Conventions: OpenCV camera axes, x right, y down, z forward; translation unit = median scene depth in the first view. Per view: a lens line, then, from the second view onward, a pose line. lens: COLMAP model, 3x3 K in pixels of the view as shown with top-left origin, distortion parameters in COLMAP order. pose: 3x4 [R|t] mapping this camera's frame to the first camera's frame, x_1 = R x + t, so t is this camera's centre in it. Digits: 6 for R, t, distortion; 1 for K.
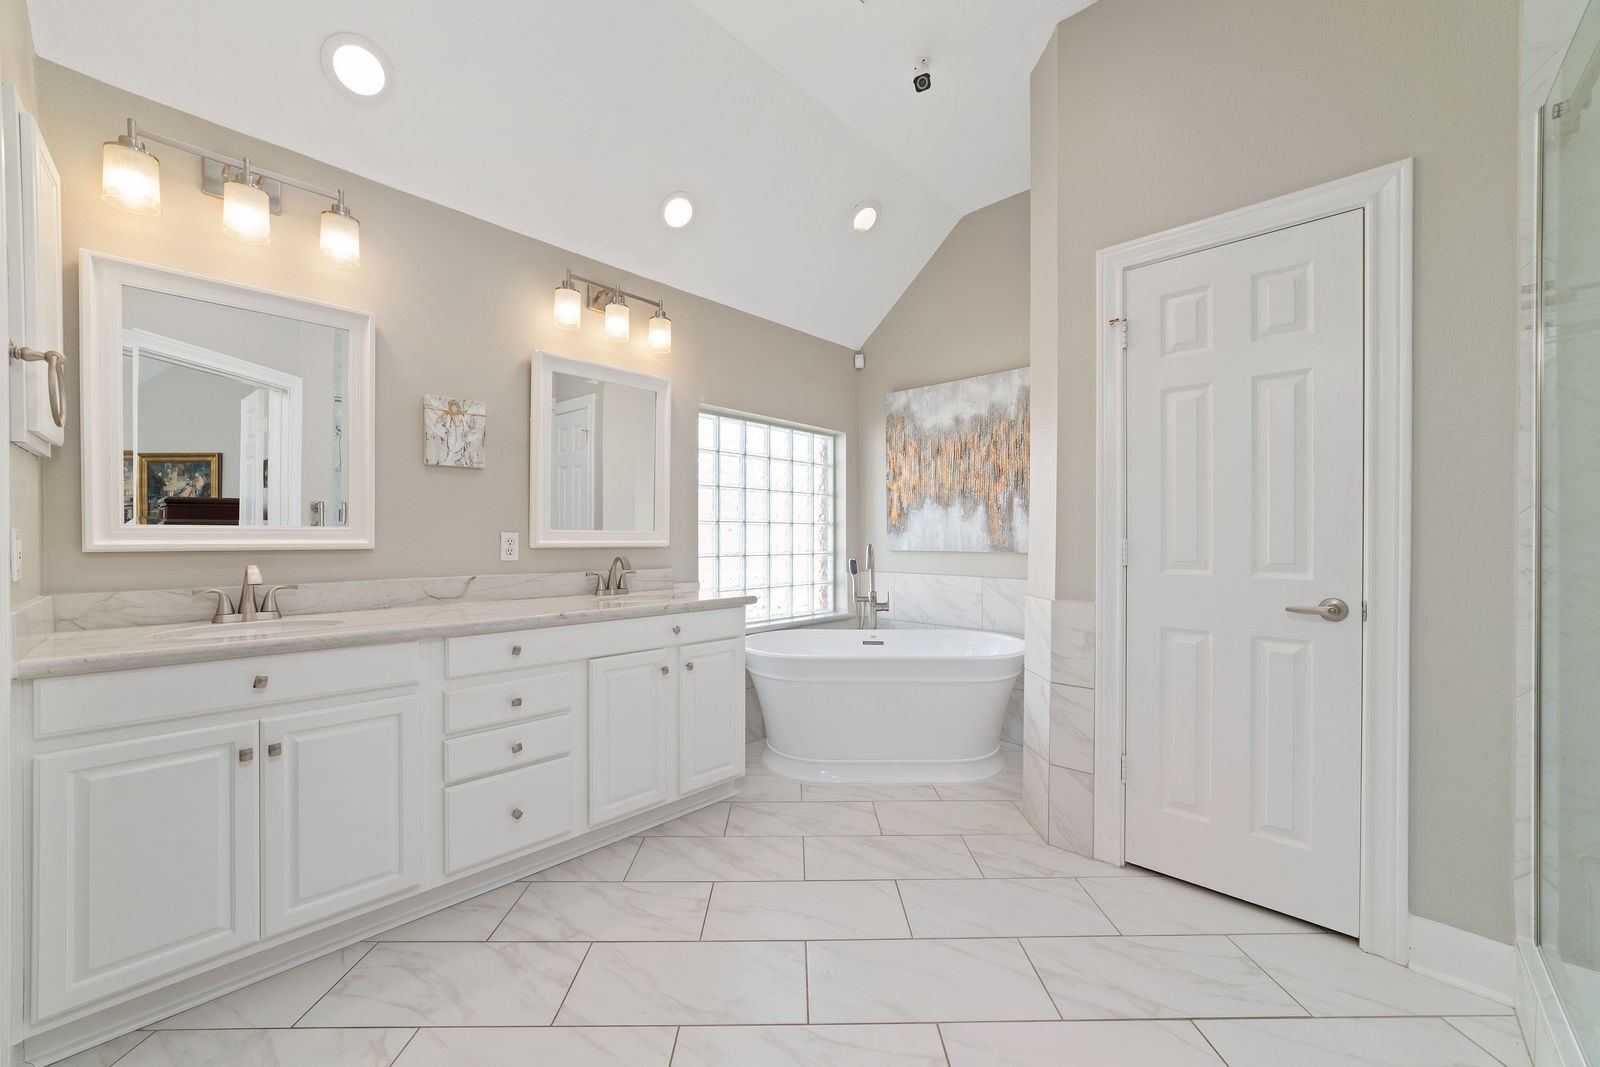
lens RADIAL K [[615.6, 0, 804.4], [0, 615.6, 537.8], [0, 0, 1]] dist [-0.013579, 0.003039]
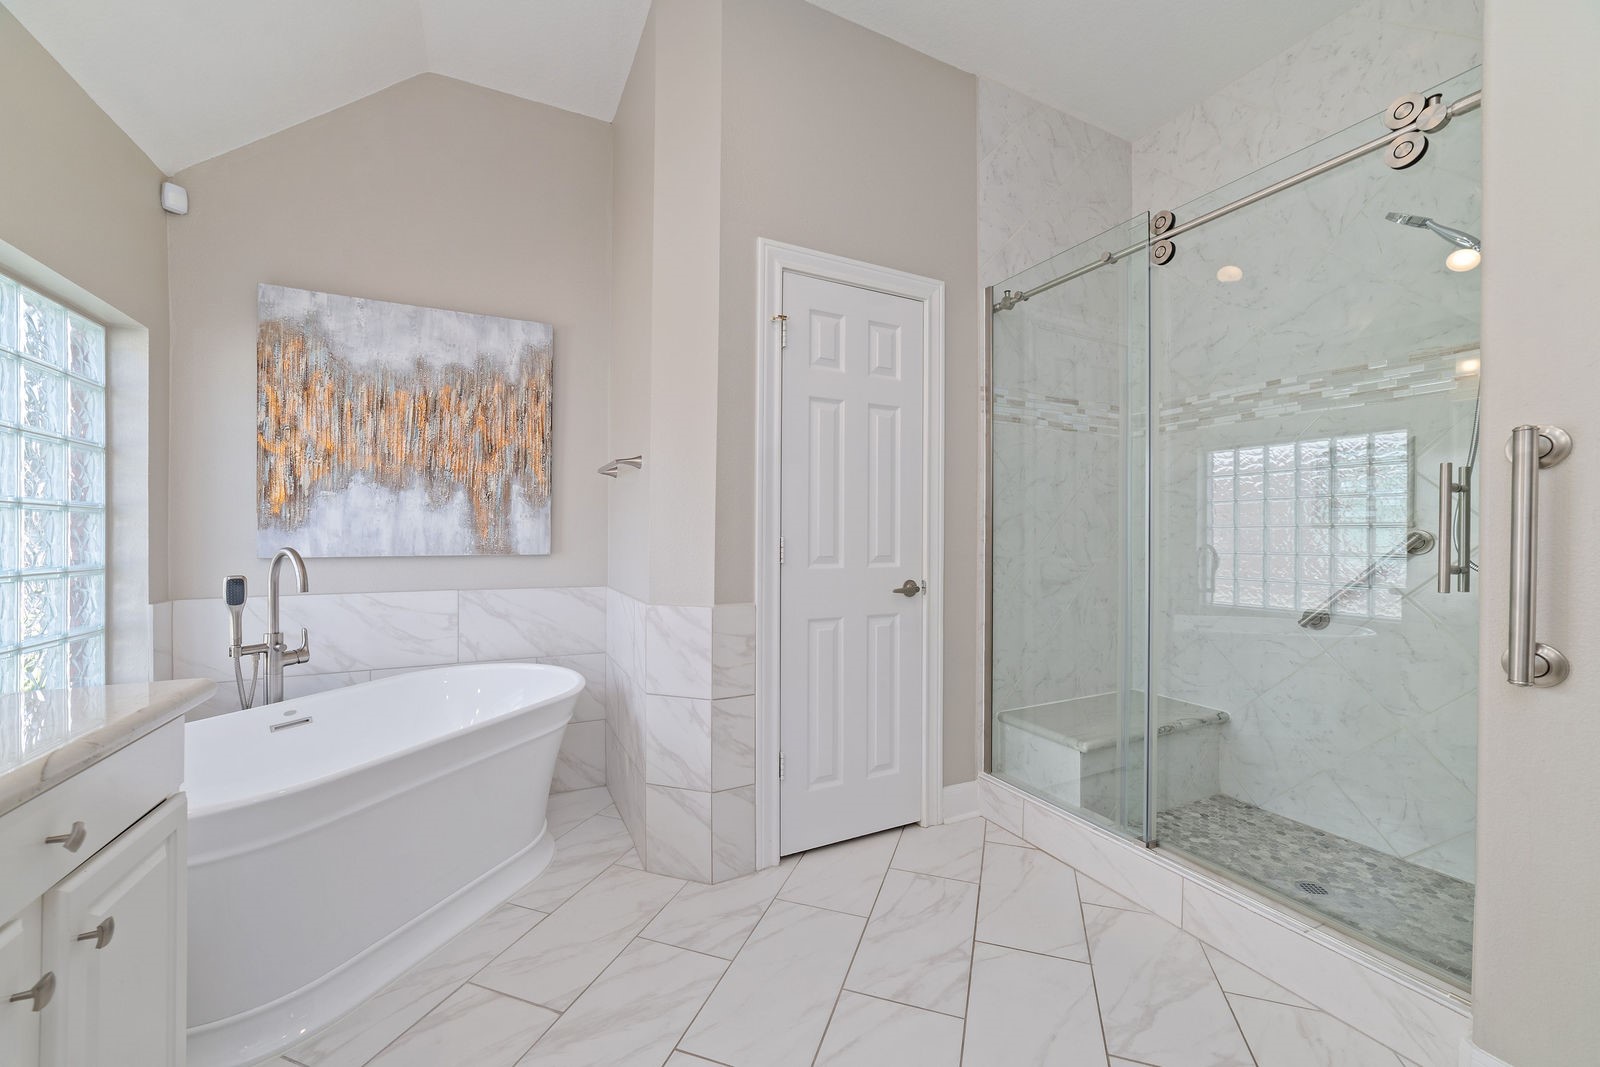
lens RADIAL K [[615.6, 0, 802.4], [0, 615.6, 536.9], [0, 0, 1]] dist [-0.013579, 0.003039]
pose [[0.345513, -0.002298, 0.938411, -0.249343], [0.001454, 0.999997, 0.001913, 0.000194], [-0.938413, 0.000704, 0.345516, 0.374735]]
